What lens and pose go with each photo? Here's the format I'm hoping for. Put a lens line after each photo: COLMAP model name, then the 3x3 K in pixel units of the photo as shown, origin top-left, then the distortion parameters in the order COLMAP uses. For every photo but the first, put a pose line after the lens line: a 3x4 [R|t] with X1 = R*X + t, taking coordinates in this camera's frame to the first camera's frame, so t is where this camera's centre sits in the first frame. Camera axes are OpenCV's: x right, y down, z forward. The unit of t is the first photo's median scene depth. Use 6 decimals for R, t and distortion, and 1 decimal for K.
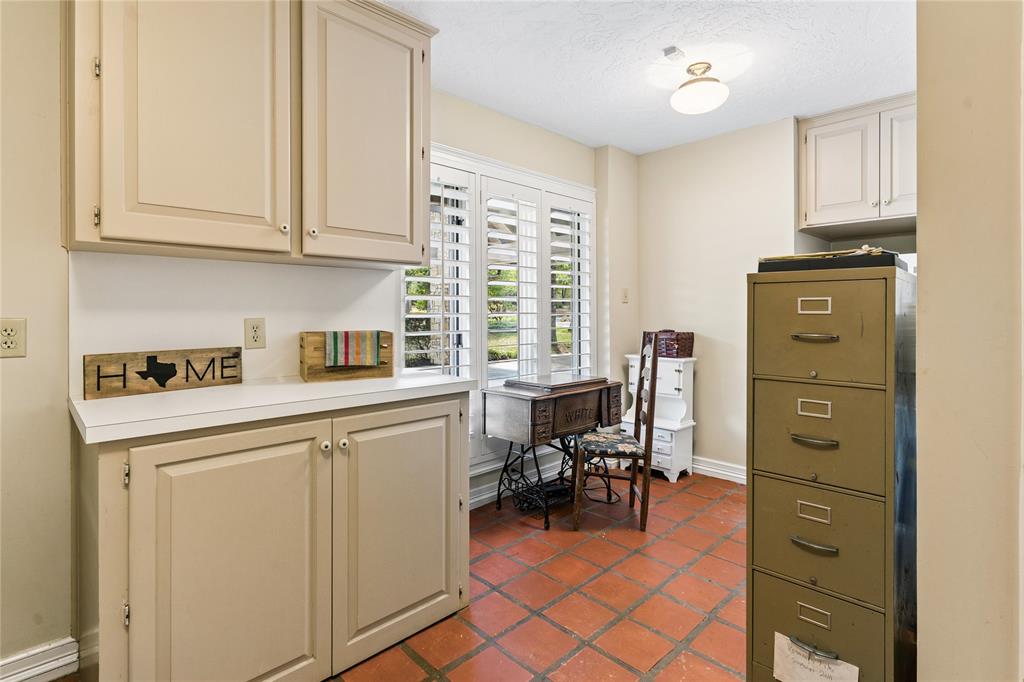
lens RADIAL K [[499.0, 0, 507.4], [0, 499.0, 312.2], [0, 0, 1]] dist [-0.001563, 0.000167]
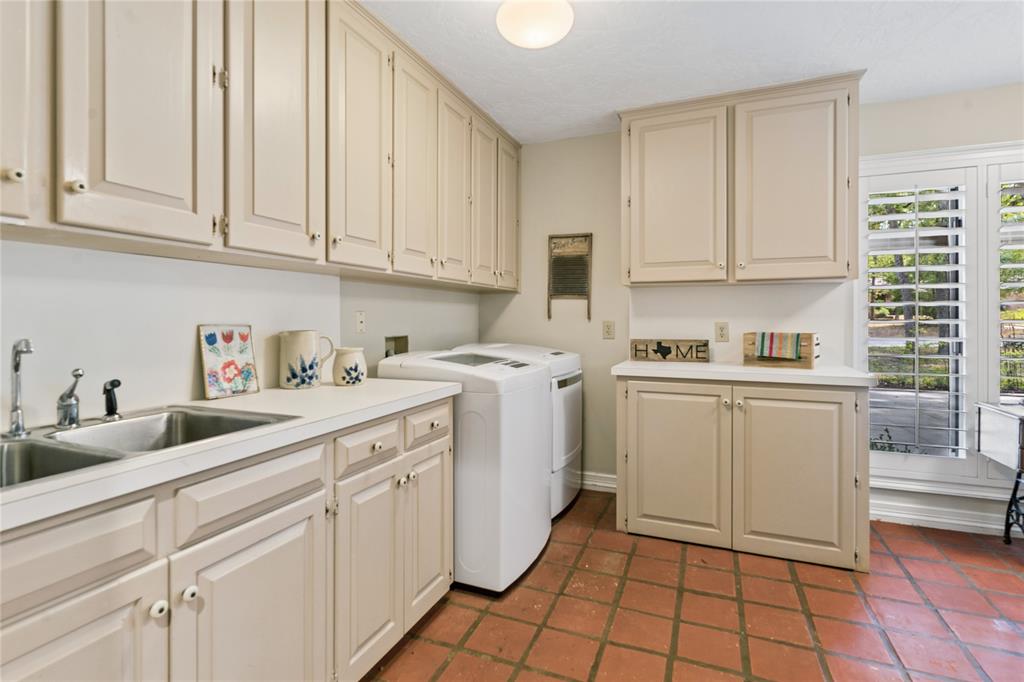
lens RADIAL K [[499.0, 0, 512.7], [0, 499.0, 319.4], [0, 0, 1]] dist [-0.001563, 0.000167]
pose [[0.404134, 0.002138, -0.914697, 0.686162], [0.000034, 0.999997, 0.002353, -0.000738], [0.914700, -0.000982, 0.404132, -0.229553]]
